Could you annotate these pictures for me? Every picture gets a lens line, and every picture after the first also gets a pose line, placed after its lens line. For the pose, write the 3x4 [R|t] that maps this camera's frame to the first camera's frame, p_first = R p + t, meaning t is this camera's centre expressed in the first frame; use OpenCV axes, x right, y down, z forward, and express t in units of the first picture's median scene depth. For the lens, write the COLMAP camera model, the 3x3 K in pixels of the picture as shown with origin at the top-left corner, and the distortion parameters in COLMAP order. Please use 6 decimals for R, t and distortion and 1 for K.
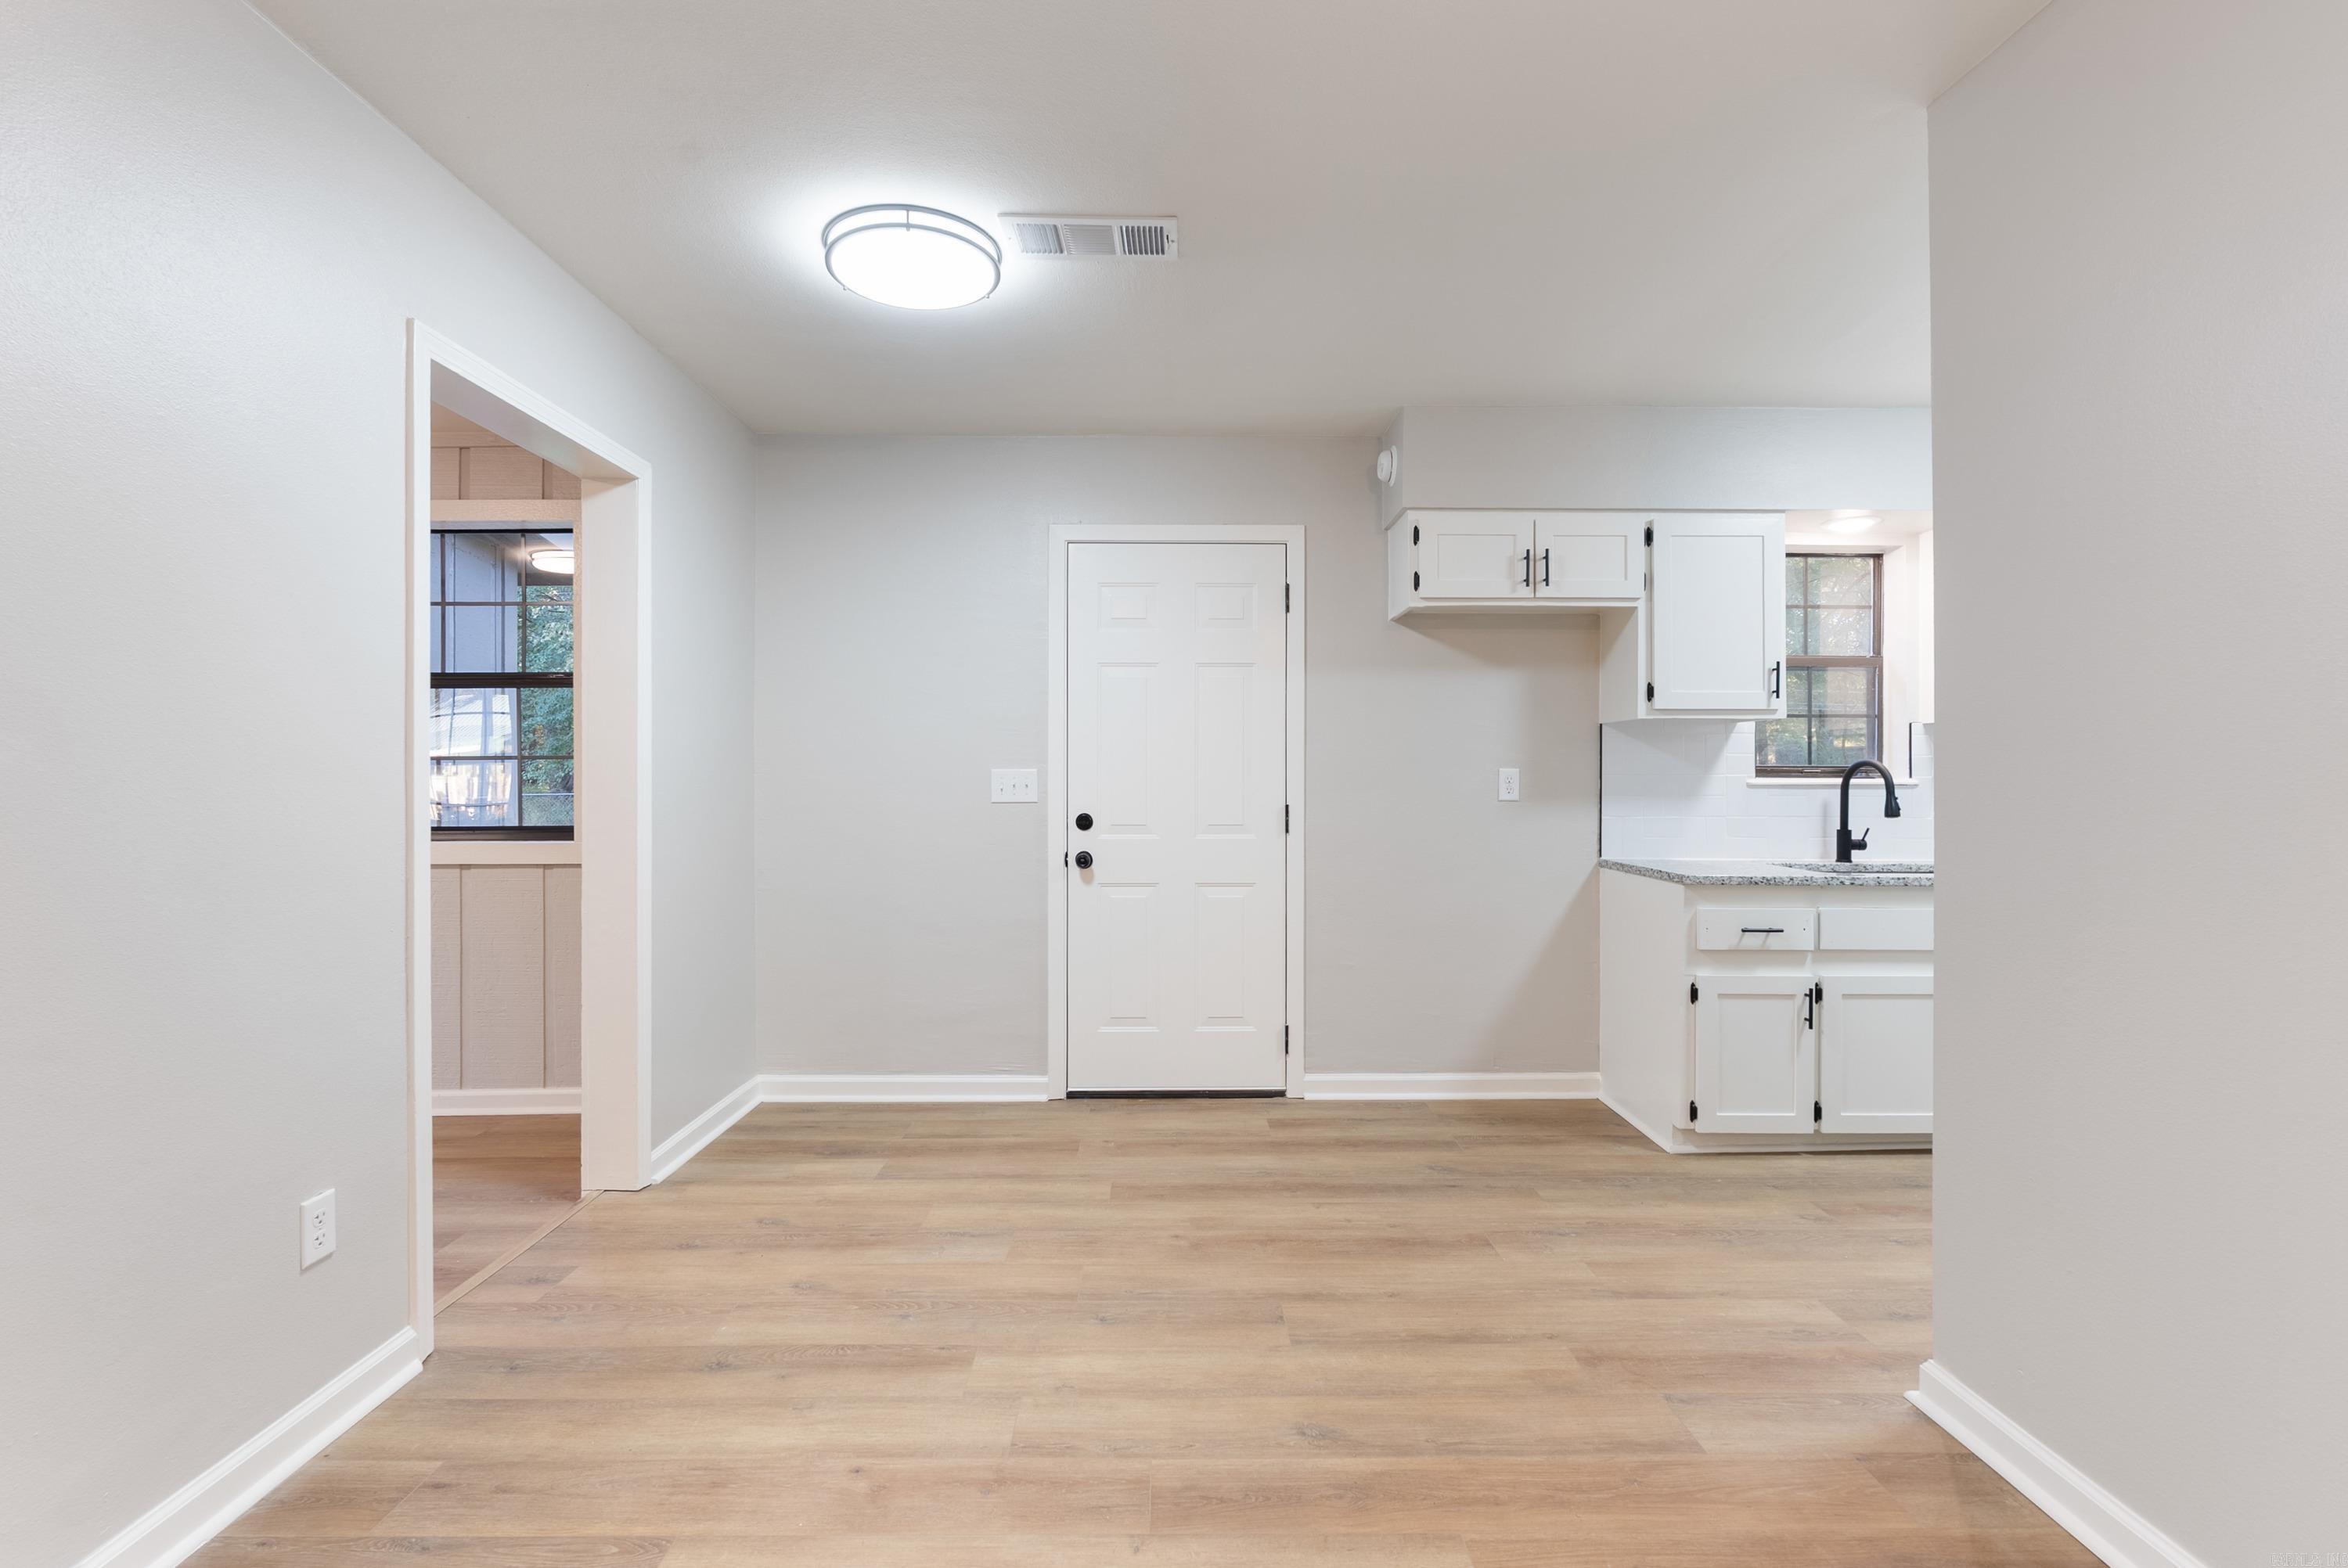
lens RADIAL K [[1040.1, 0, 1177.1], [0, 1040.1, 778.0], [0, 0, 1]] dist [-0.009290, 0.000508]
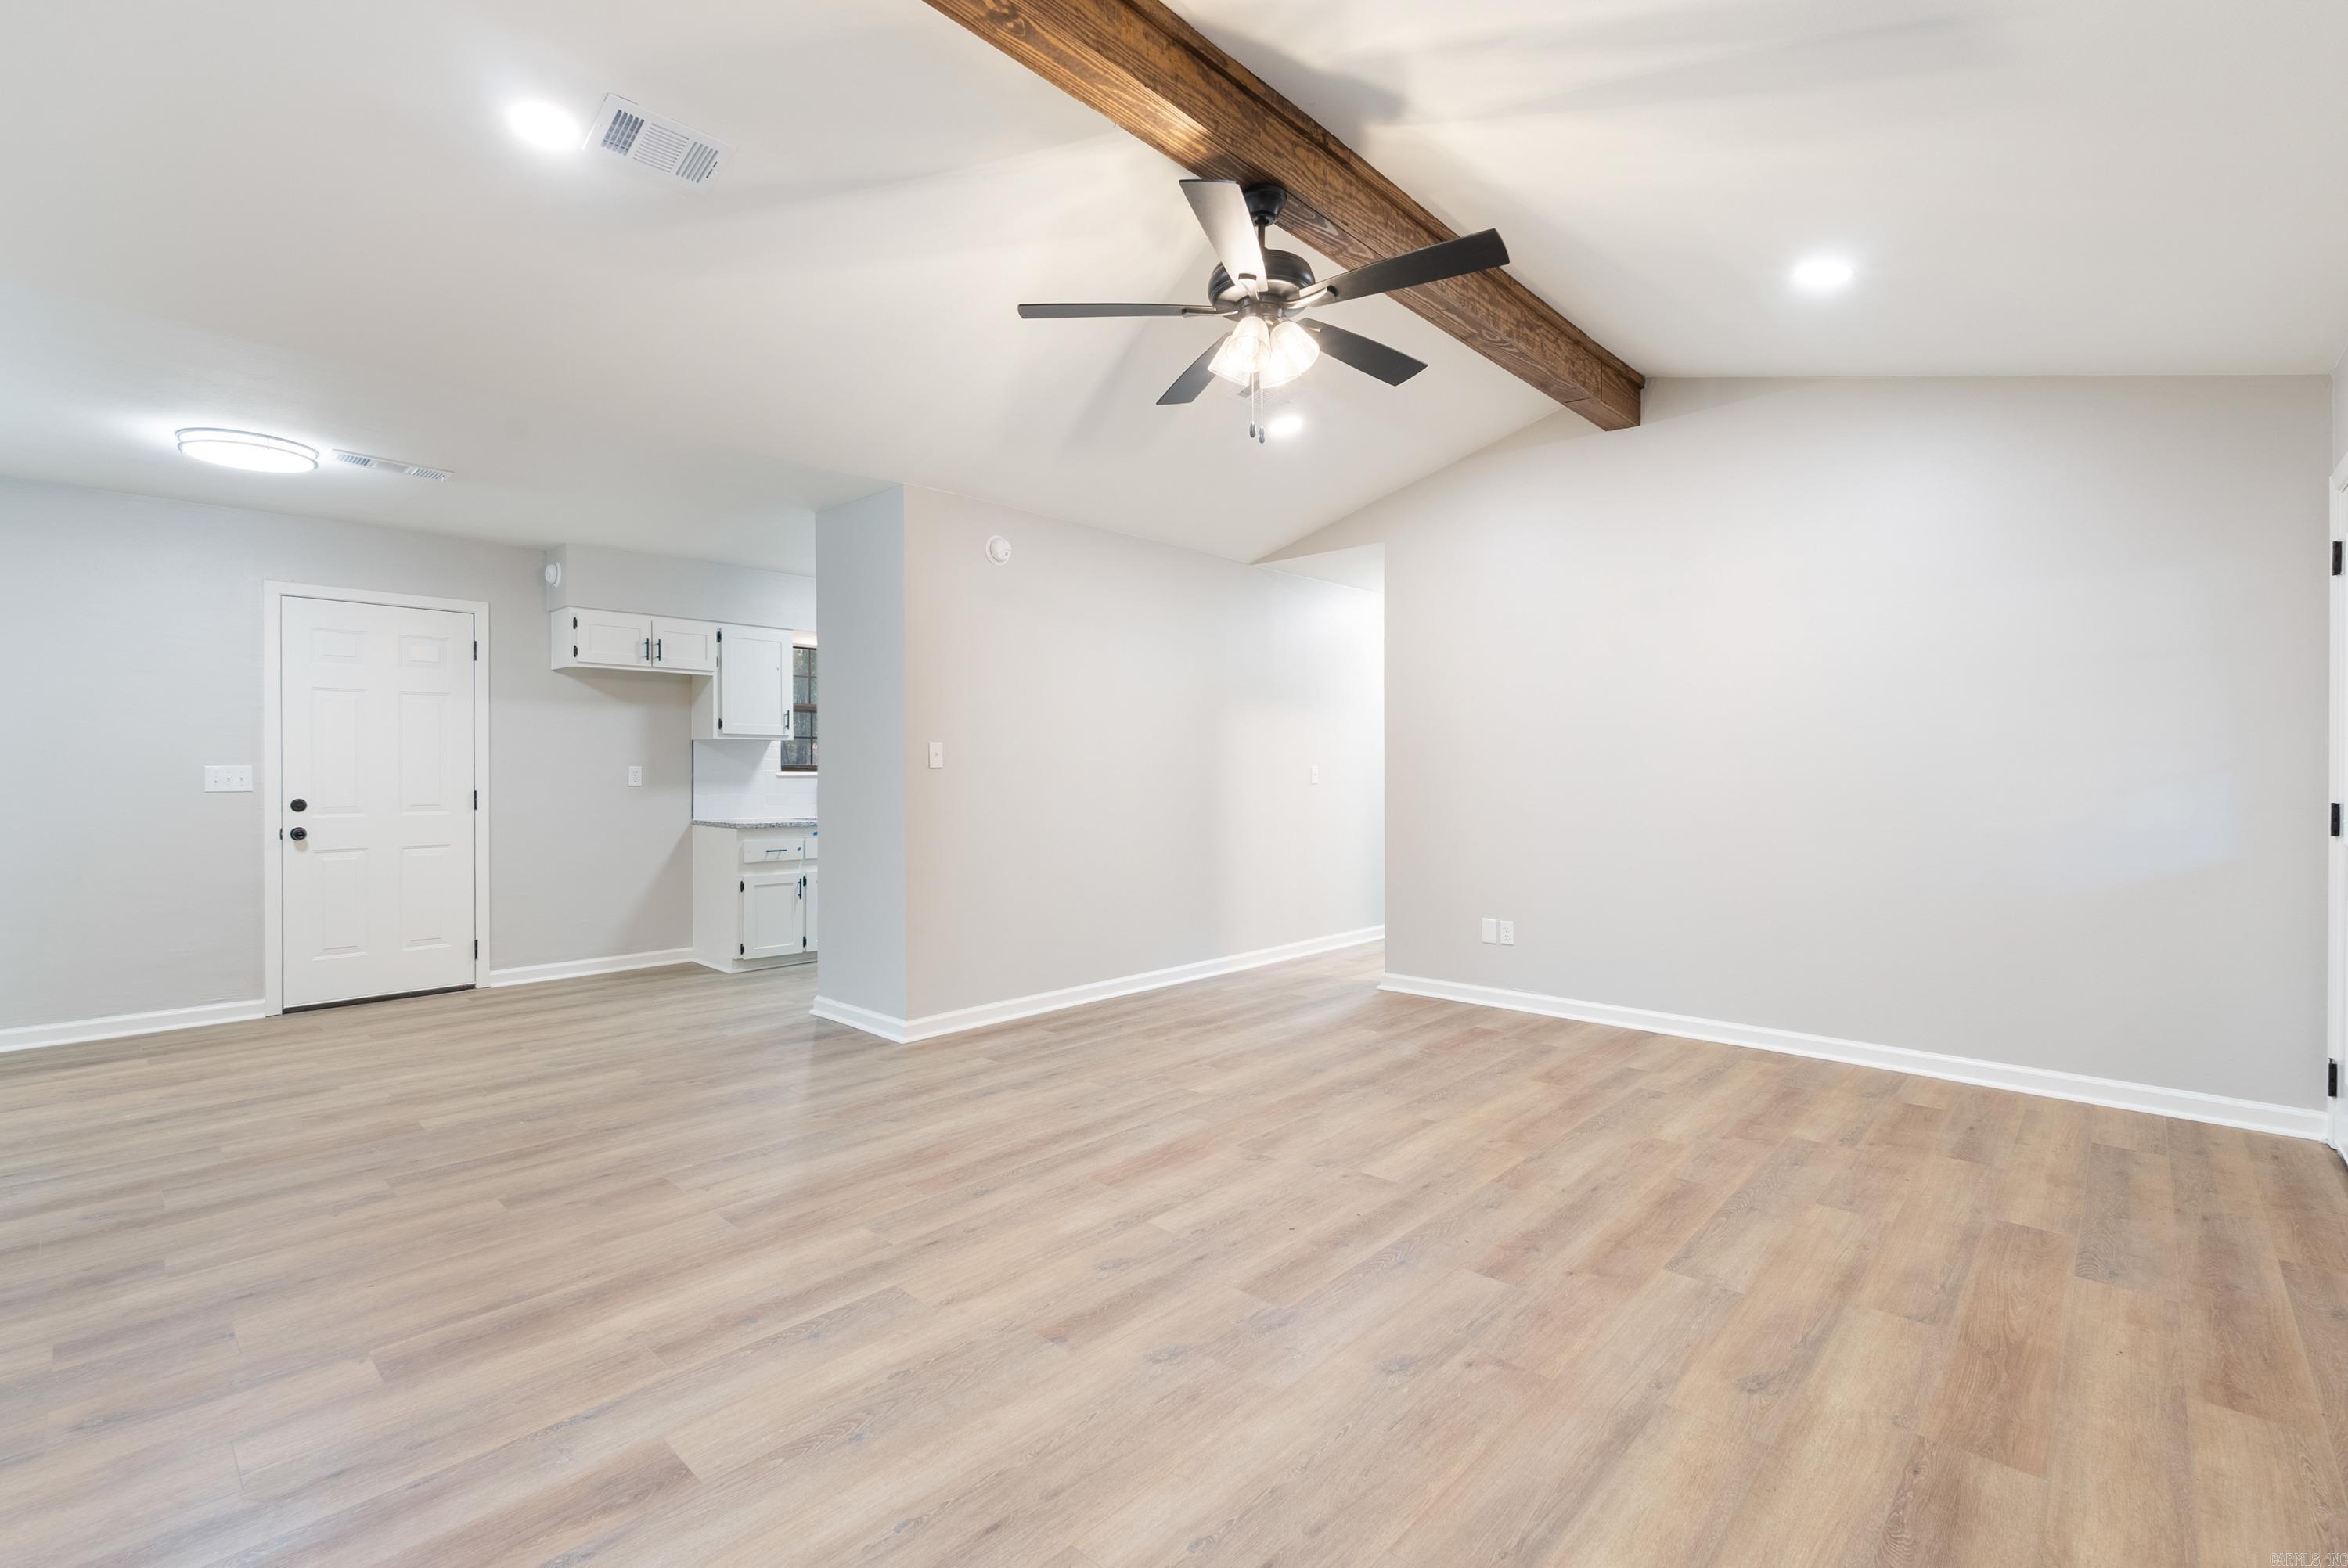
lens RADIAL K [[1040.1, 0, 1177.1], [0, 1040.1, 778.0], [0, 0, 1]] dist [-0.009290, 0.000508]
pose [[0.691154, -0.005317, 0.722688, -0.286631], [-0.000197, 0.999972, 0.007545, -0.003592], [-0.722708, -0.005357, 0.691133, -0.786980]]
